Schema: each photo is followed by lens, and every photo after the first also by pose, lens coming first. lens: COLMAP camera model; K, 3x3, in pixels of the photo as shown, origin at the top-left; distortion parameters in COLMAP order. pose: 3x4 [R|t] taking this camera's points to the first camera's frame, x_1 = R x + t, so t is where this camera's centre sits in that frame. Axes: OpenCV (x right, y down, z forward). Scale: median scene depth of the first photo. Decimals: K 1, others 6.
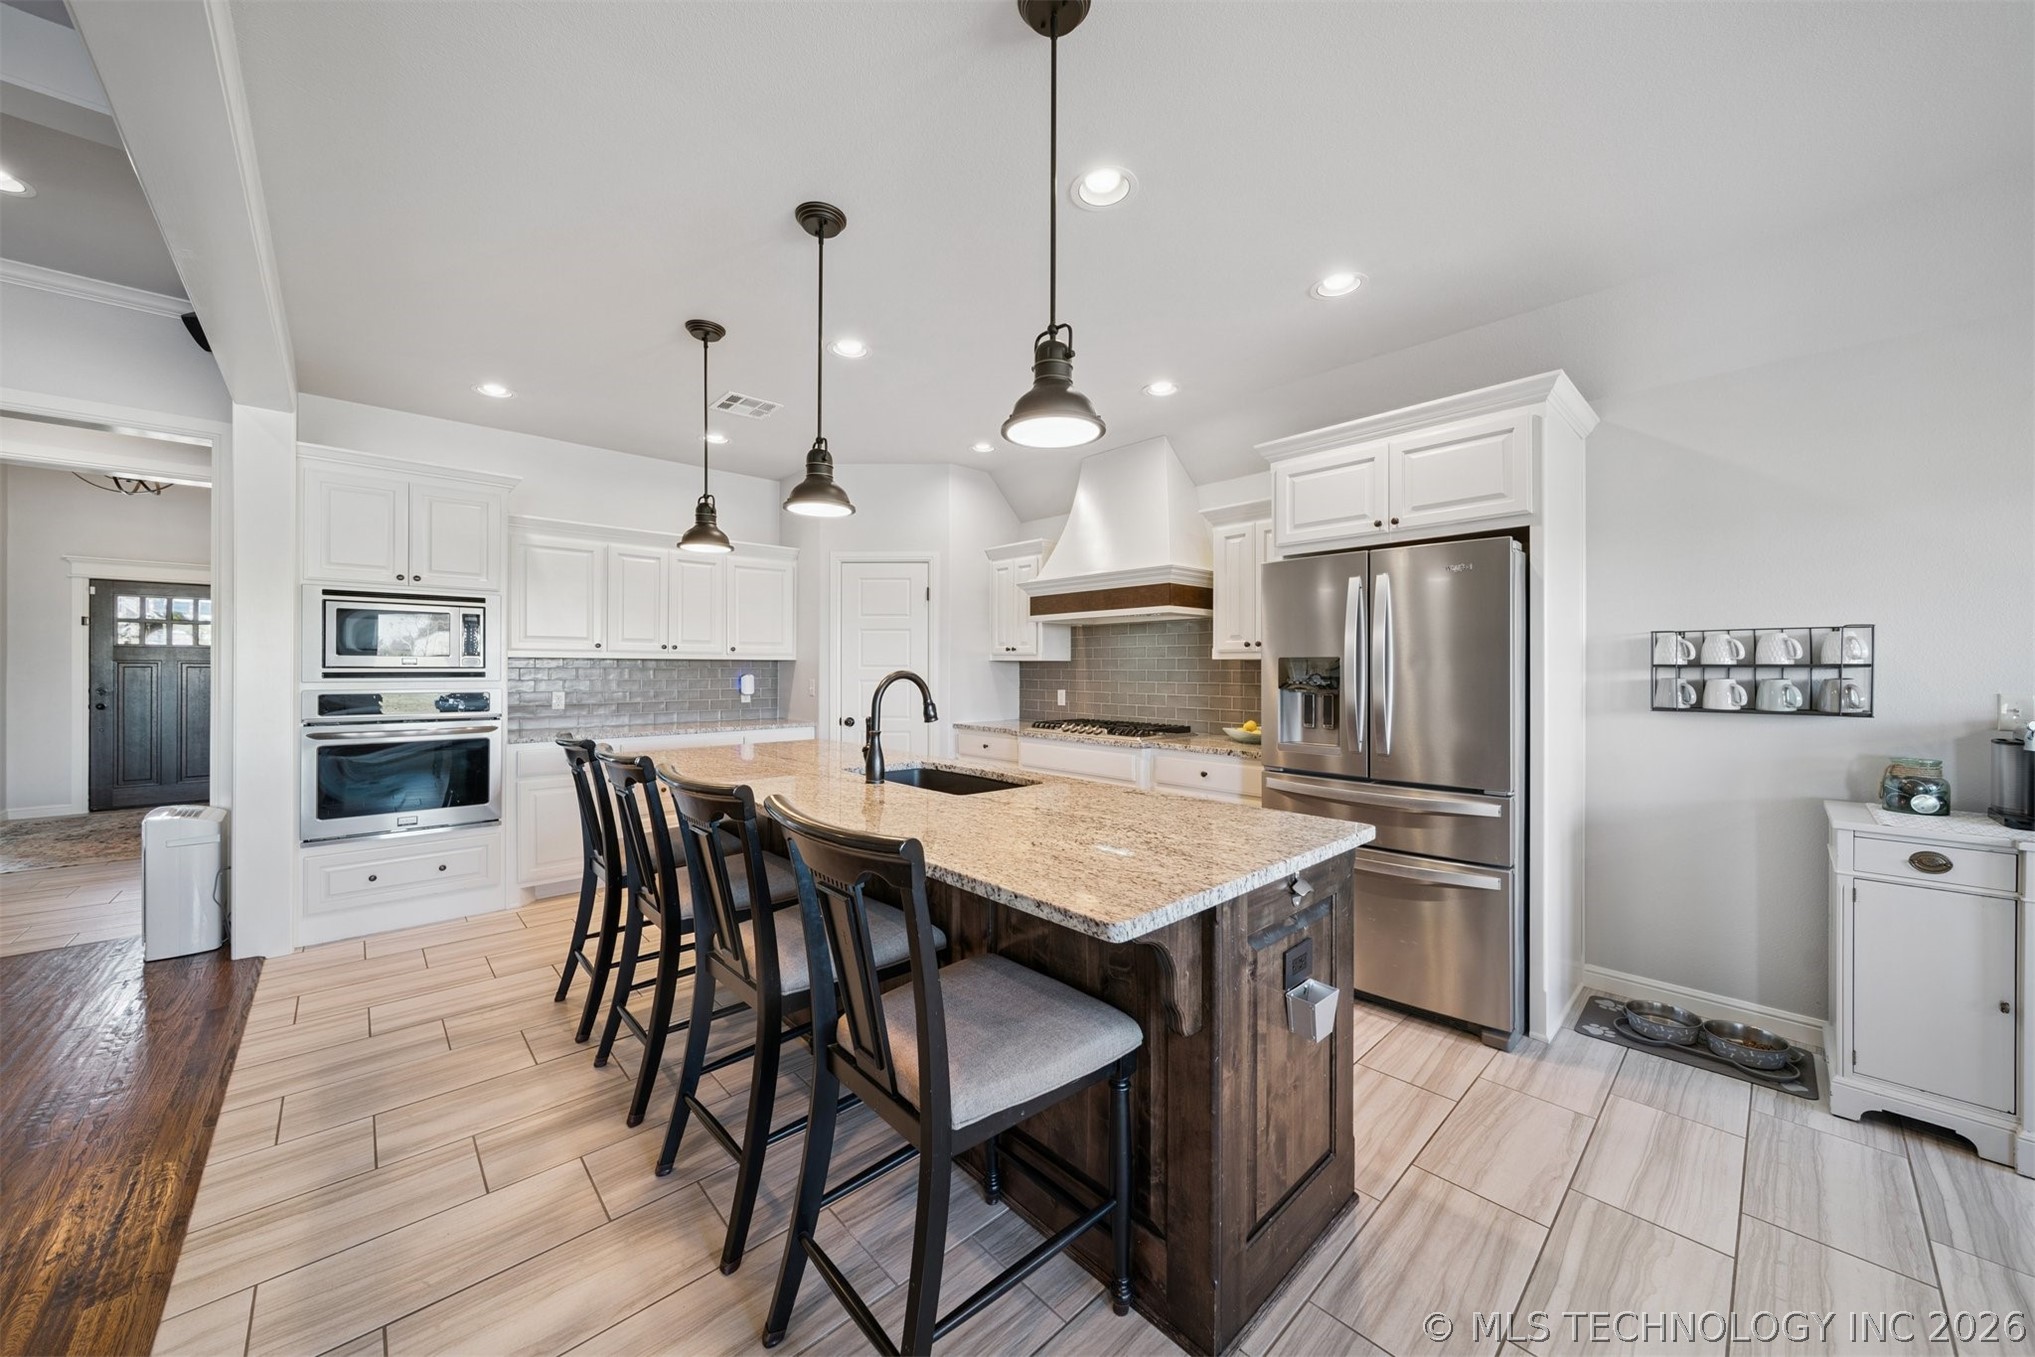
lens RADIAL K [[716.4, 0, 1014.6], [0, 716.4, 660.6], [0, 0, 1]] dist [-0.002449, -0.000751]
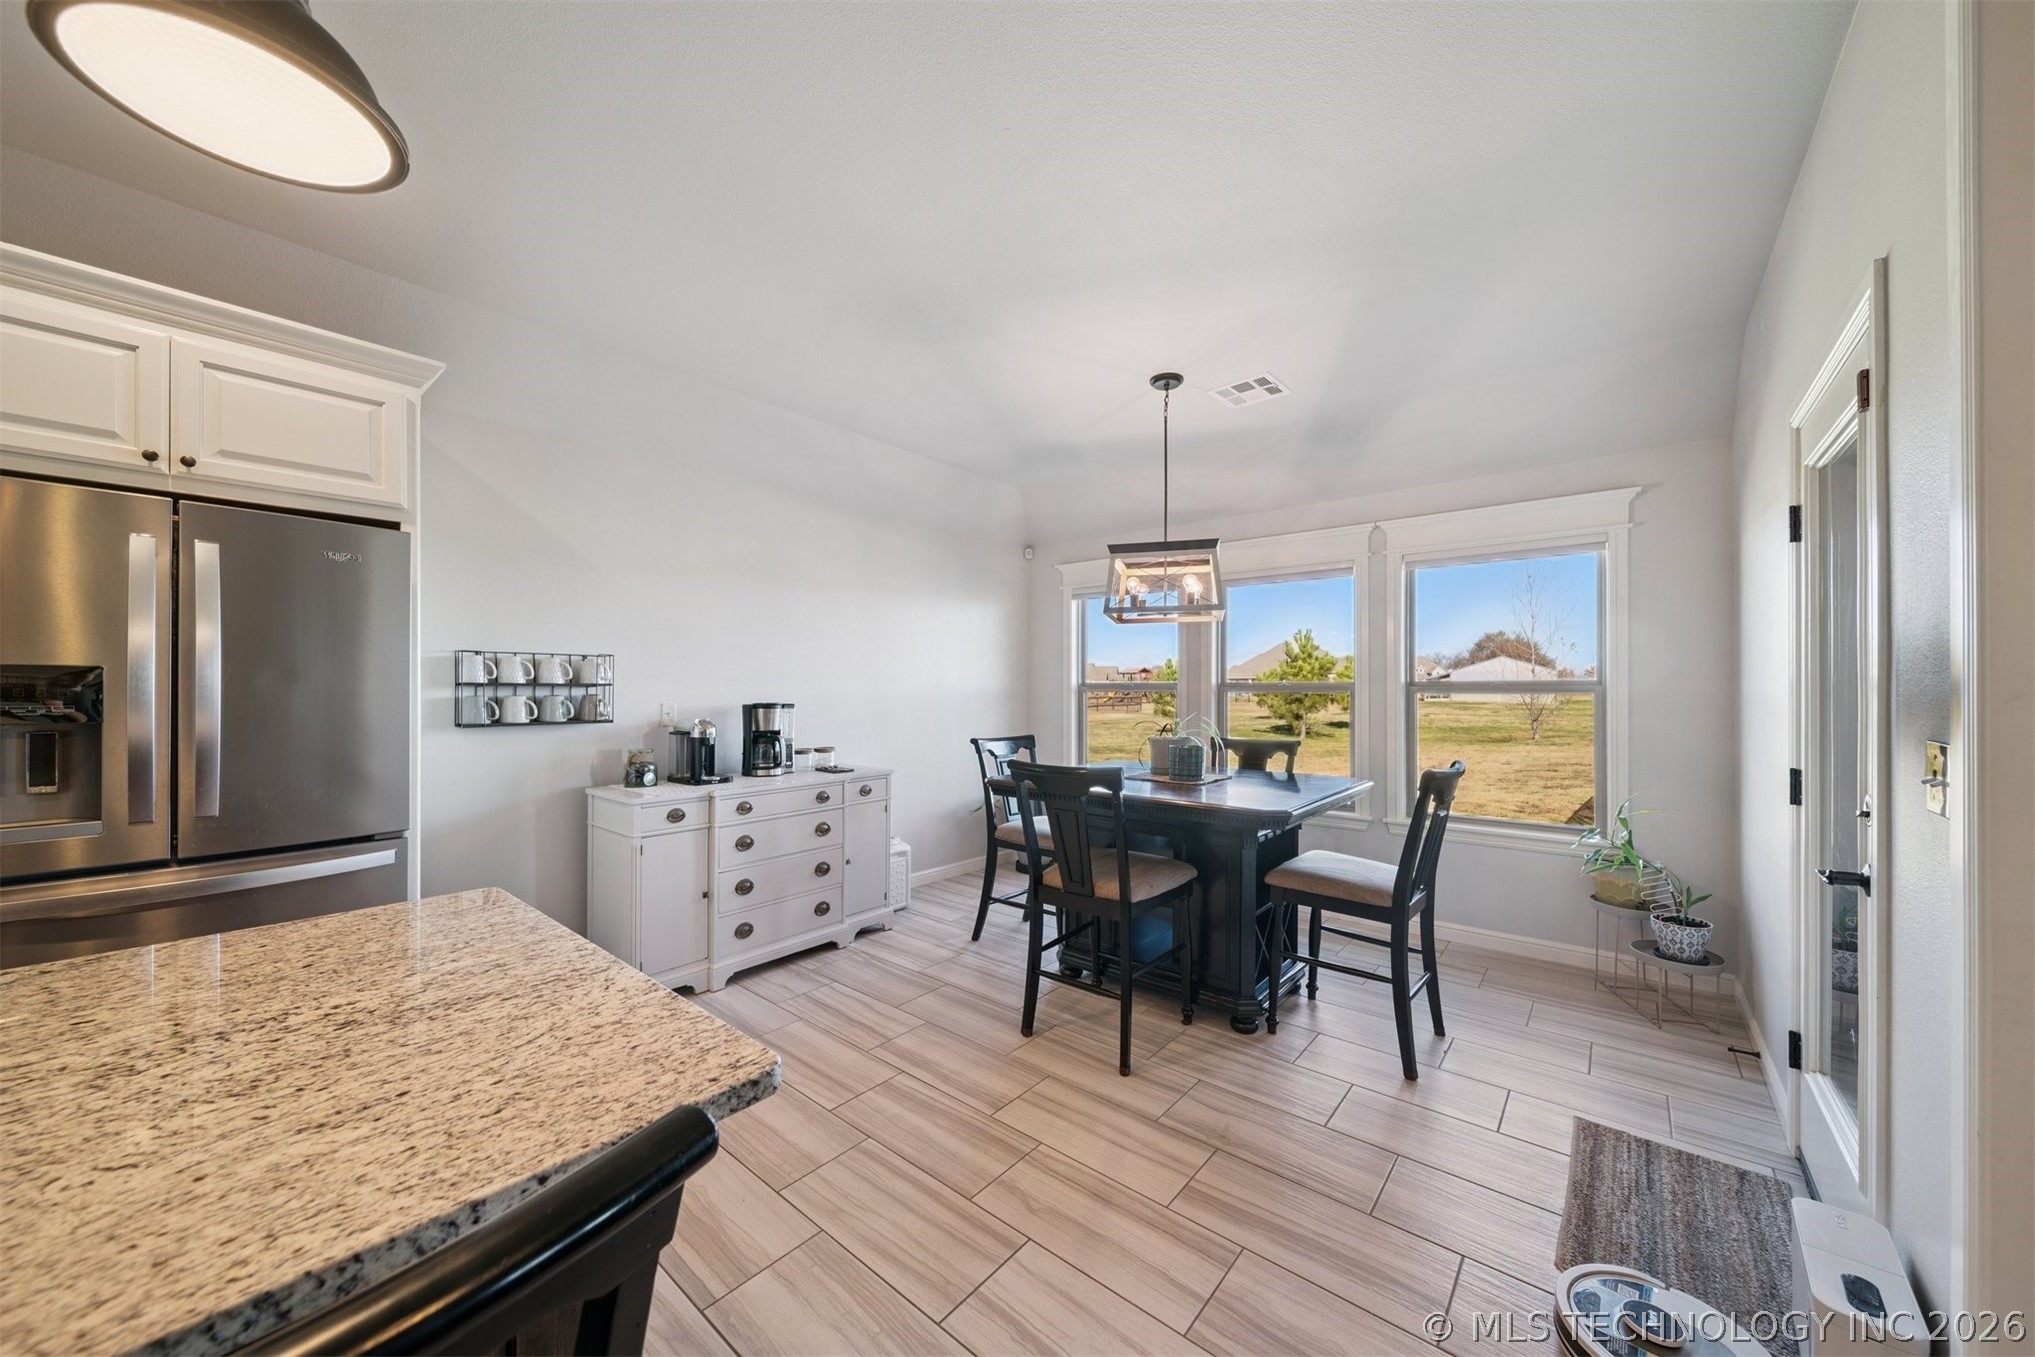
lens RADIAL K [[716.4, 0, 1018.3], [0, 716.4, 684.8], [0, 0, 1]] dist [-0.002449, -0.000751]
pose [[-0.127477, 0.002910, 0.991837, -0.237853], [-0.014067, 0.999890, -0.004741, 0.002572], [-0.991742, -0.014556, -0.127422, 0.360322]]
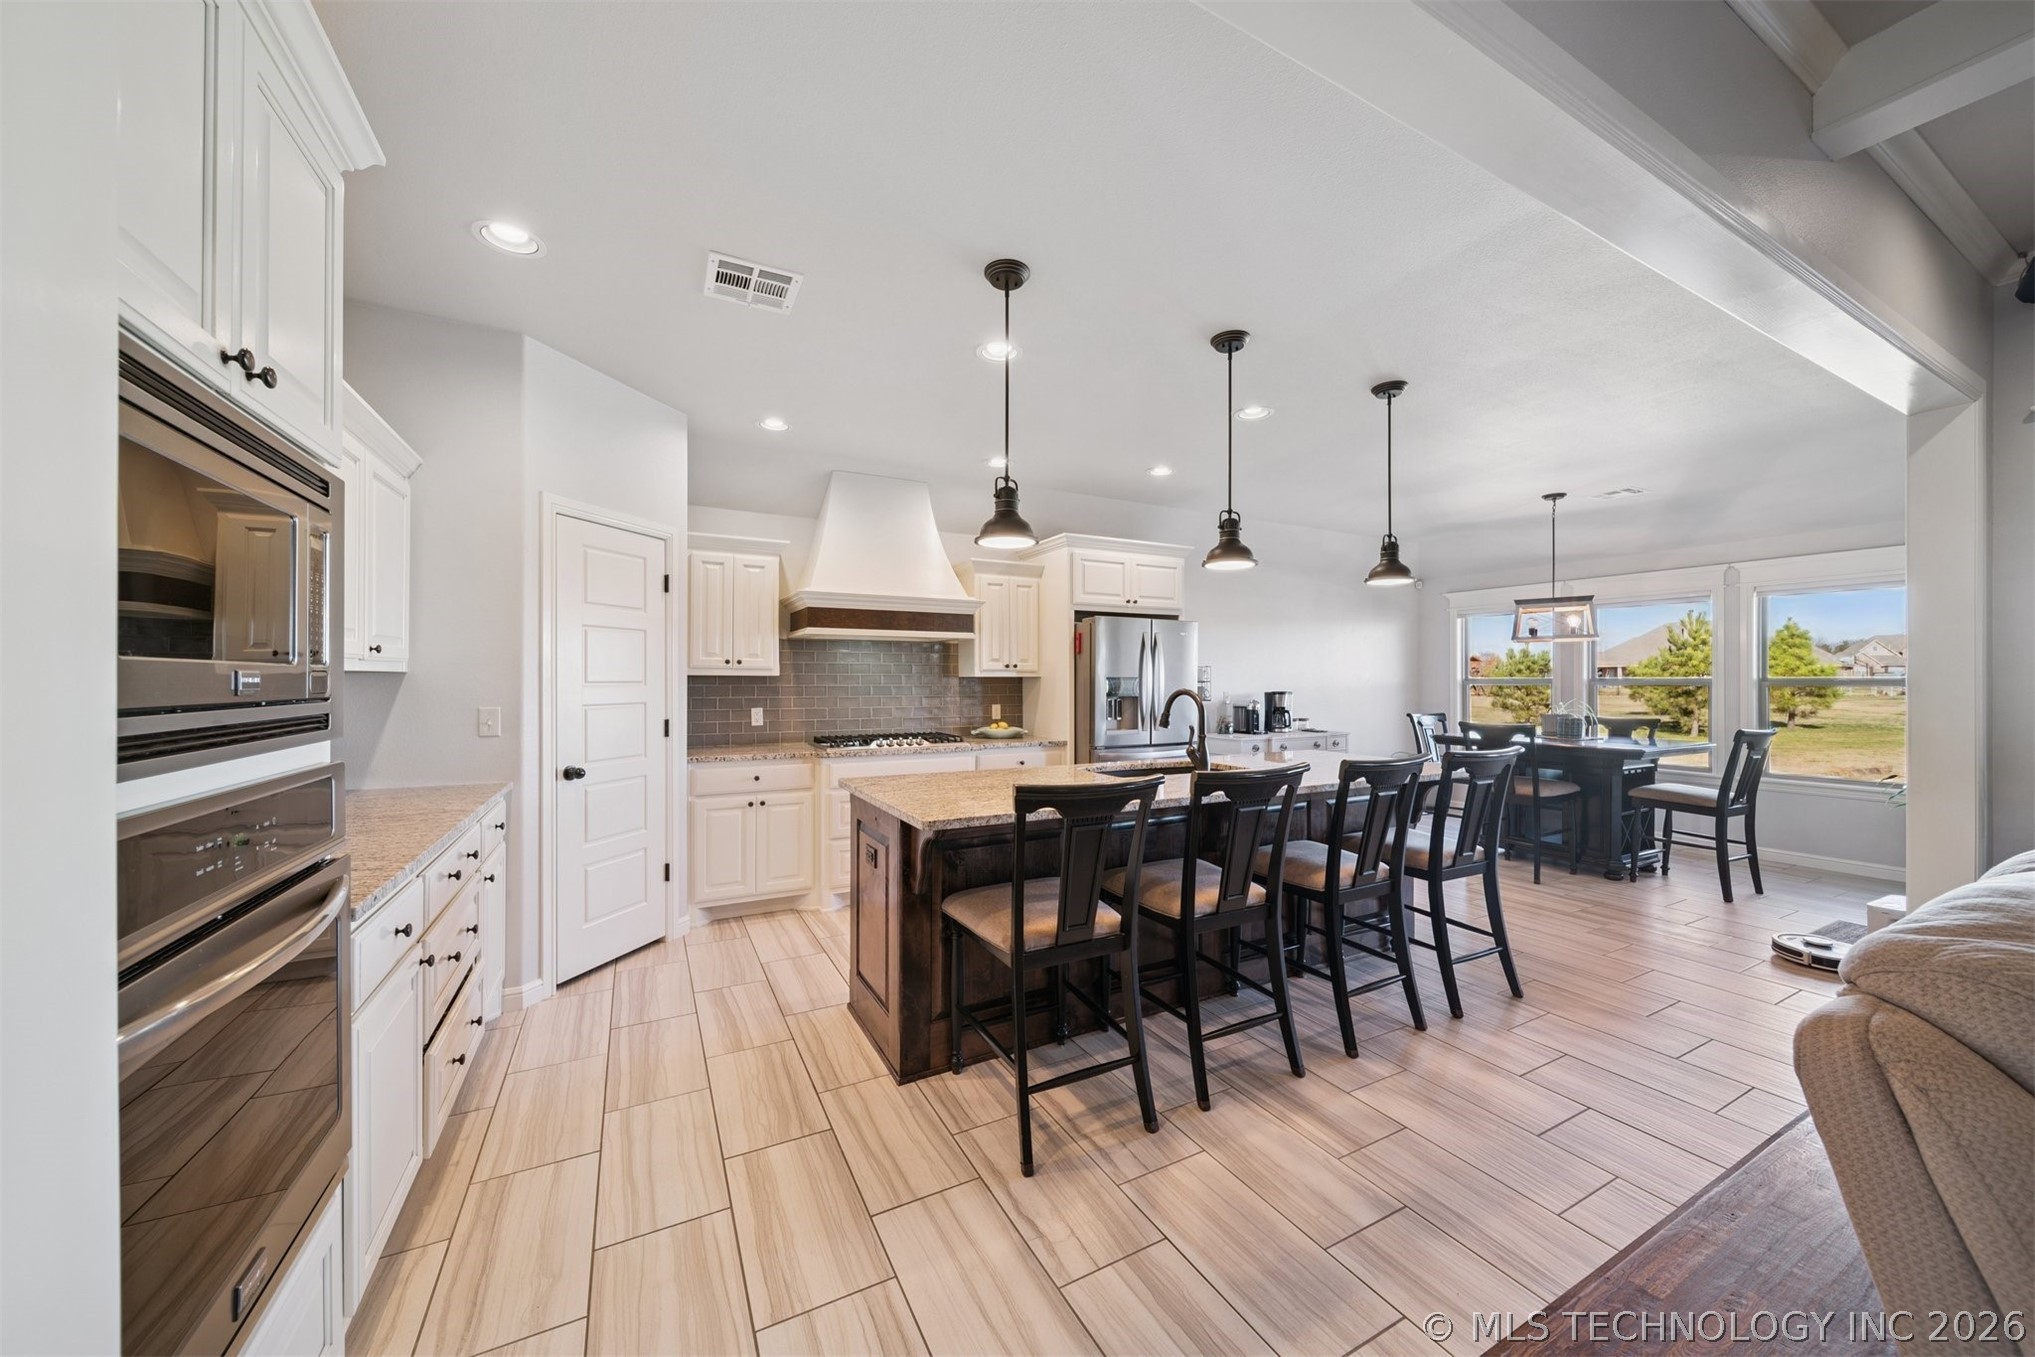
lens RADIAL K [[716.4, 0, 1014.2], [0, 716.4, 678.0], [0, 0, 1]] dist [-0.002449, -0.000751]
pose [[0.258985, 0.000125, 0.965881, -1.415382], [-0.011015, 0.999935, 0.002824, -0.005300], [-0.965818, -0.011371, 0.258970, 0.910477]]
